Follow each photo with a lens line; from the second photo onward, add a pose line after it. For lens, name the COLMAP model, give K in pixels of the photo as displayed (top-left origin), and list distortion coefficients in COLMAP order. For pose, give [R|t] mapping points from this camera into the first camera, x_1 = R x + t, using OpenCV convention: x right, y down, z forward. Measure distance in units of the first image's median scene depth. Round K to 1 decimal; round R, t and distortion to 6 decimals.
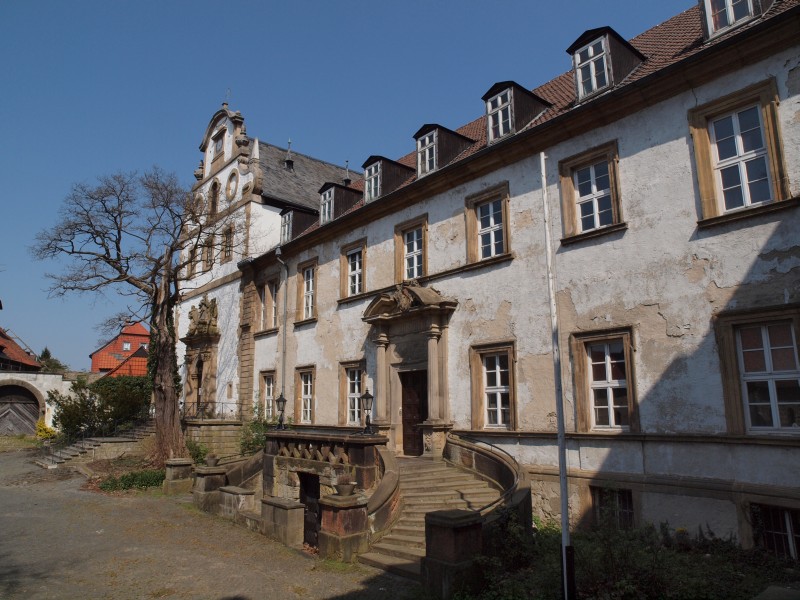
lens RADIAL K [[574.0, 0, 400.0], [0, 574.0, 300.0], [0, 0, 1]] dist [-0.138024, 0.135475]
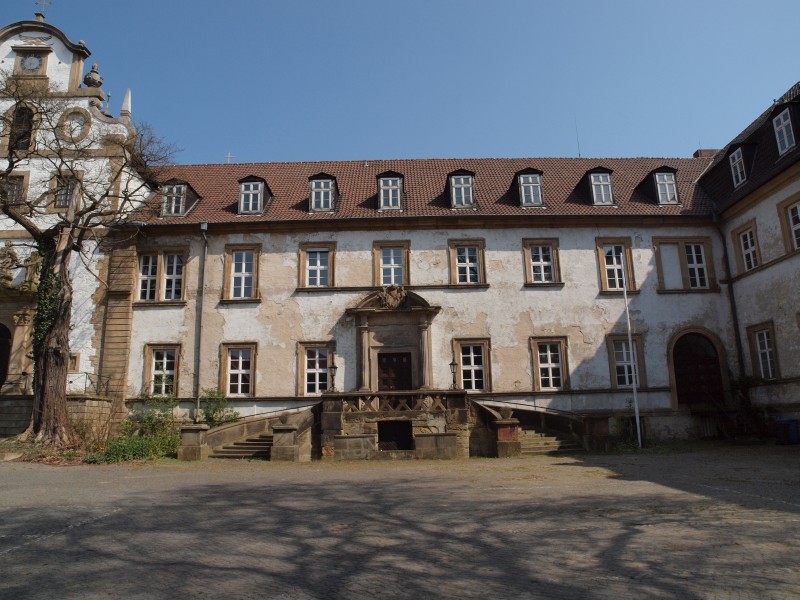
lens RADIAL K [[574.0, 0, 400.0], [0, 574.0, 300.0], [0, 0, 1]] dist [-0.138024, 0.135475]
pose [[0.636851, 0.142078, 0.757783, -1.190508], [-0.130391, 0.988564, -0.075764, 0.118767], [-0.759881, -0.050558, 0.648093, 0.129445]]
